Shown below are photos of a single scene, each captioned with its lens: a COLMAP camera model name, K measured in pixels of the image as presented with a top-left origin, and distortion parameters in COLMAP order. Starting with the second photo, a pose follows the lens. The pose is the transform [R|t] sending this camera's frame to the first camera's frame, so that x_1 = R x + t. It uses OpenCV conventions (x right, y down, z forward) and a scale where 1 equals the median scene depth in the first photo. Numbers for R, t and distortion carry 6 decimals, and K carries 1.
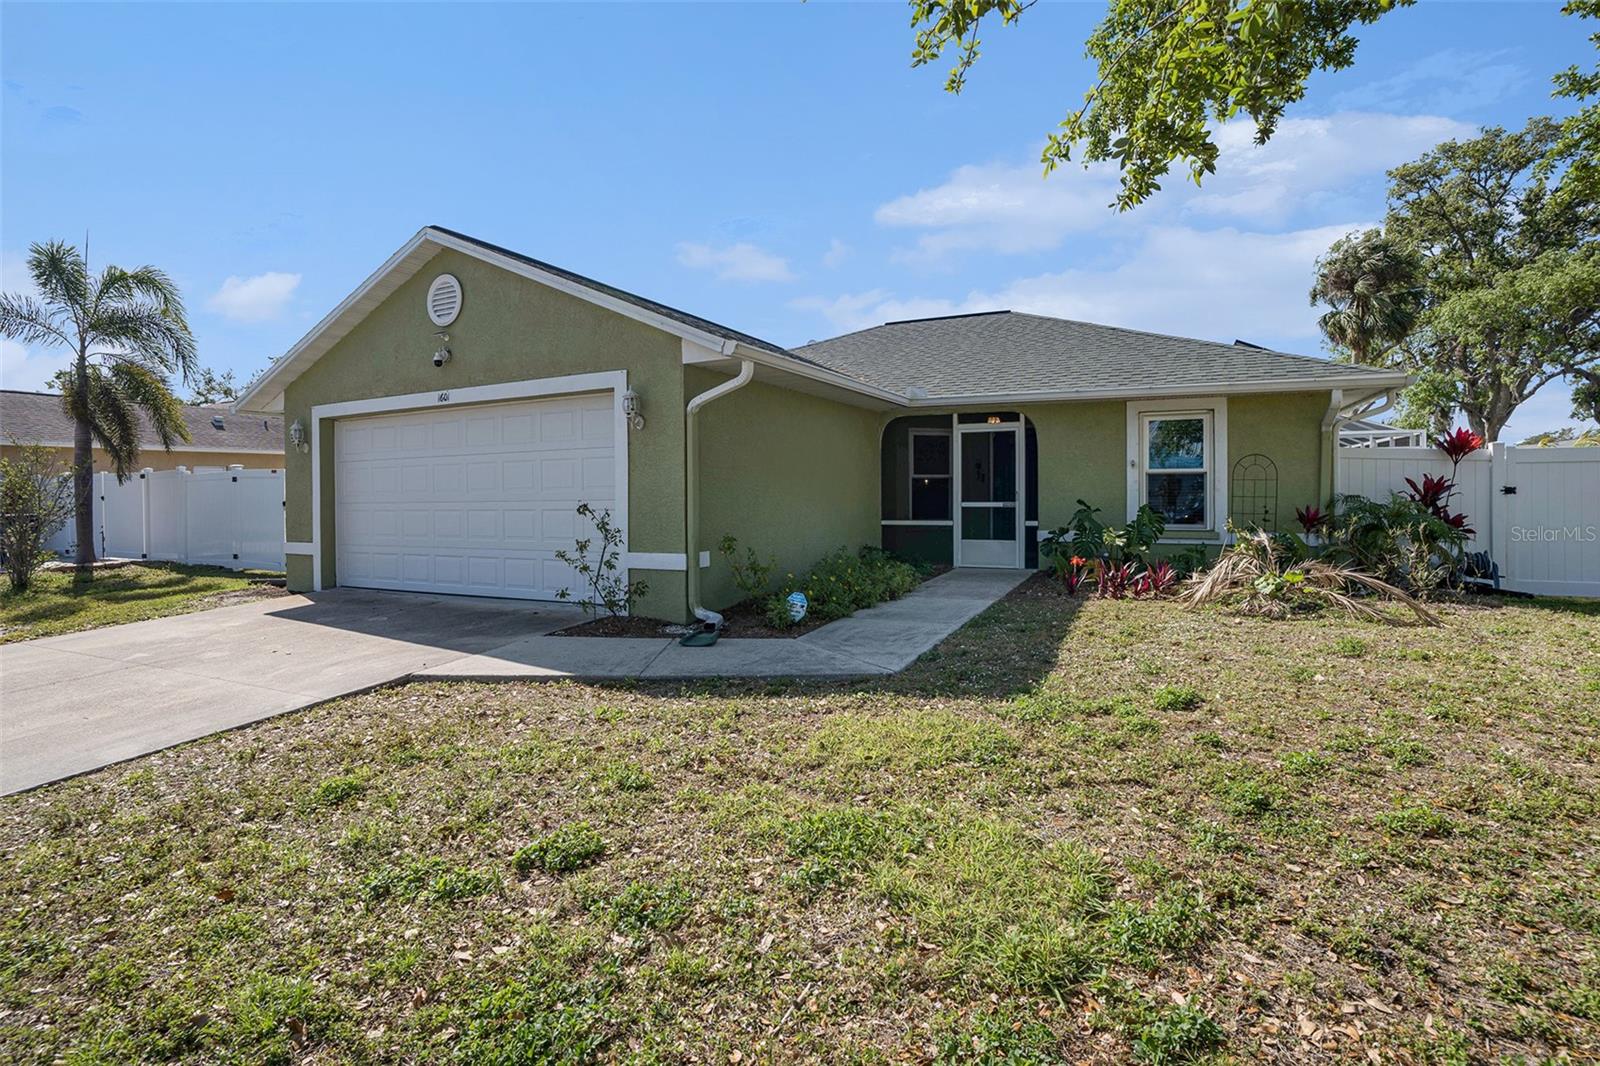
lens RADIAL K [[800.4, 0, 799.4], [0, 800.4, 524.6], [0, 0, 1]] dist [-0.065879, 0.022389]
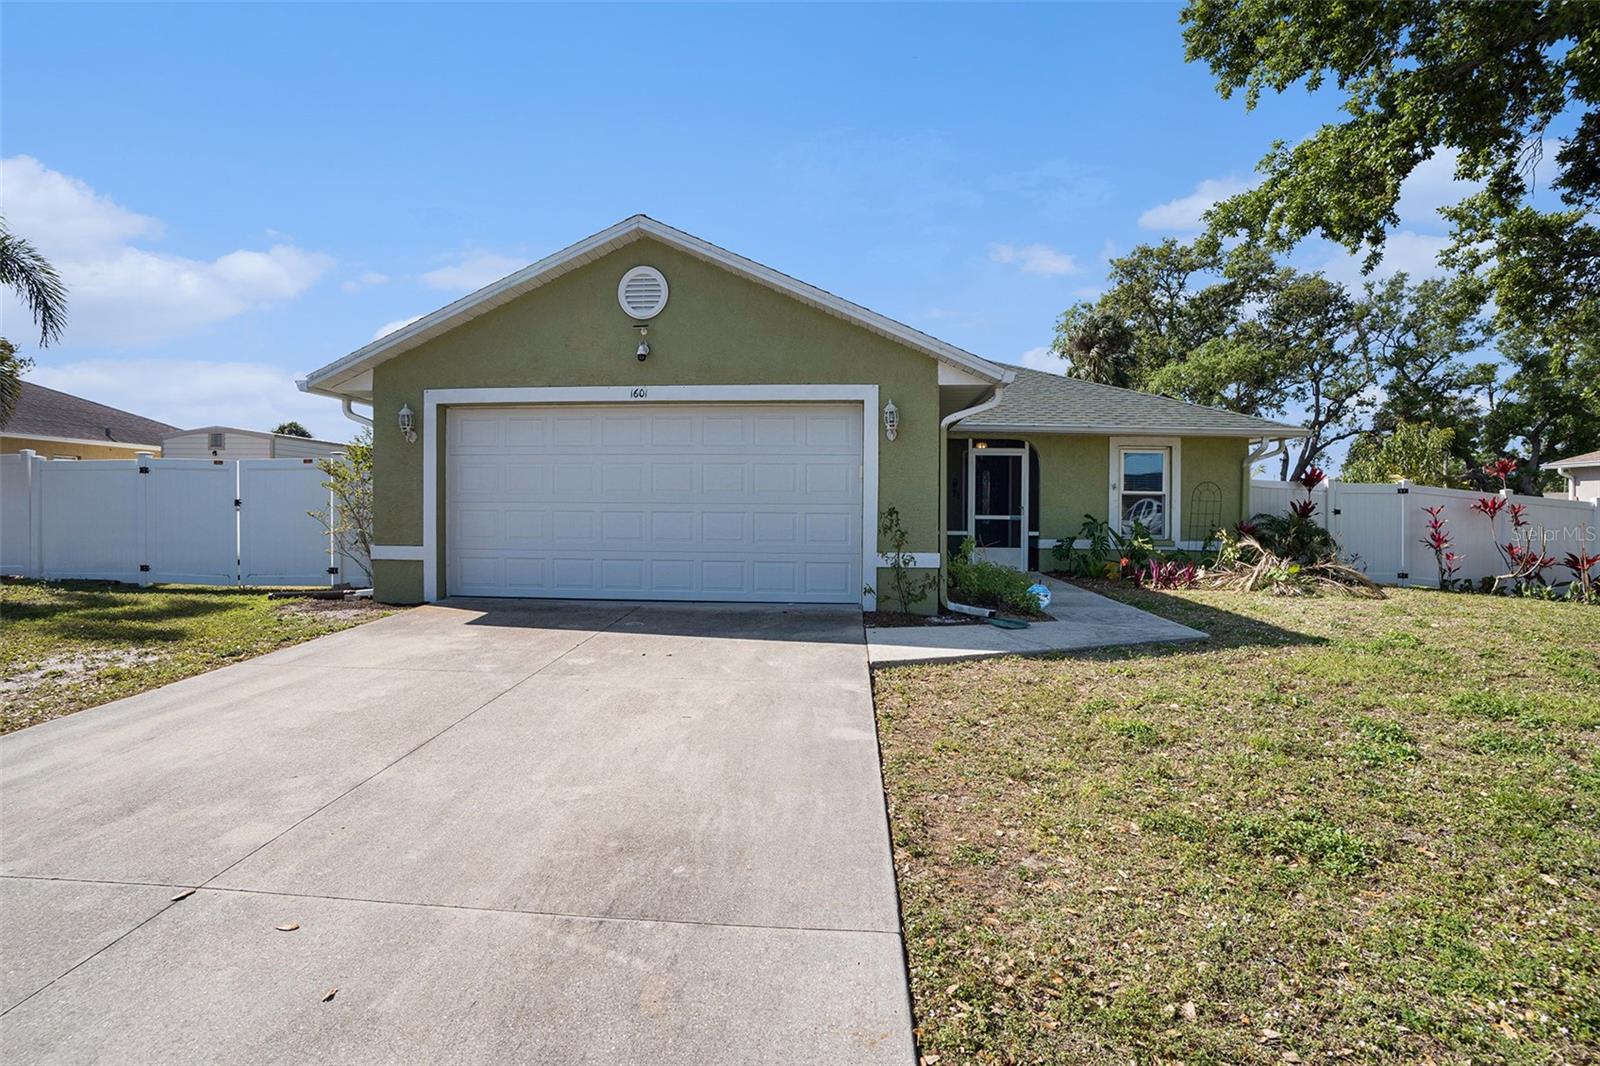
lens RADIAL K [[800.4, 0, 858.6], [0, 800.4, 516.8], [0, 0, 1]] dist [-0.065879, 0.022389]
pose [[0.912116, 0.016141, 0.409614, -0.485661], [-0.002092, 0.999395, -0.034723, 0.017329], [-0.409927, 0.030815, 0.911598, 0.012274]]
